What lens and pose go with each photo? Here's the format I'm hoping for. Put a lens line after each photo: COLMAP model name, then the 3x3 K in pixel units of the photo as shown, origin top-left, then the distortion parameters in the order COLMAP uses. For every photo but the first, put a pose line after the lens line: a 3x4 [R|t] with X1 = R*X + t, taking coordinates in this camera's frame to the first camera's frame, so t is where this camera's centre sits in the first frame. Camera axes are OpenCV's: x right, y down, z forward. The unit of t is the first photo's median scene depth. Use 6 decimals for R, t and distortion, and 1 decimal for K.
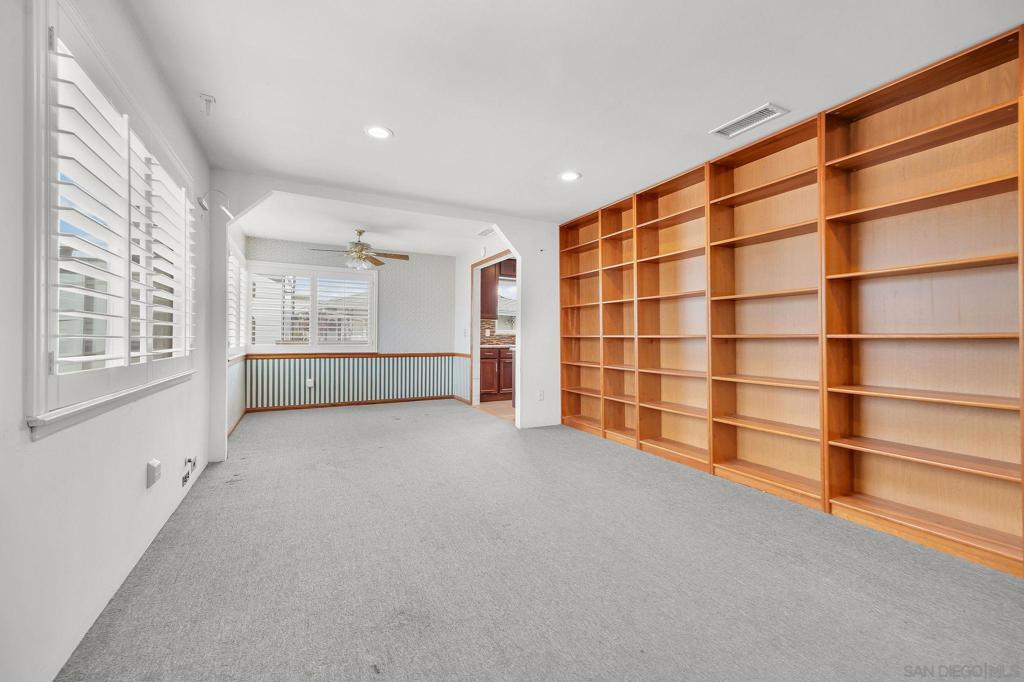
lens RADIAL K [[417.9, 0, 513.3], [0, 417.9, 335.8], [0, 0, 1]] dist [0.011899, -0.000218]
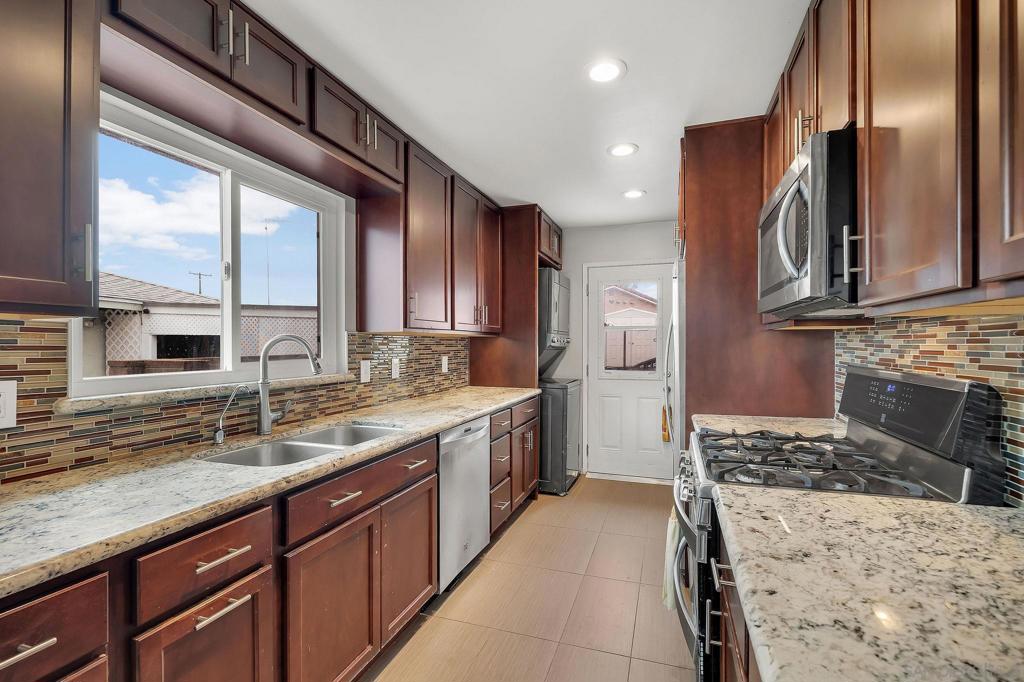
lens RADIAL K [[455.4, 0, 516.4], [0, 455.4, 346.0], [0, 0, 1]] dist [-0.010568, 0.000325]
pose [[0.711700, -0.009608, 0.702418, -0.046826], [0.002349, 0.999933, 0.011298, -0.032389], [-0.702479, -0.006390, 0.711675, 0.857994]]
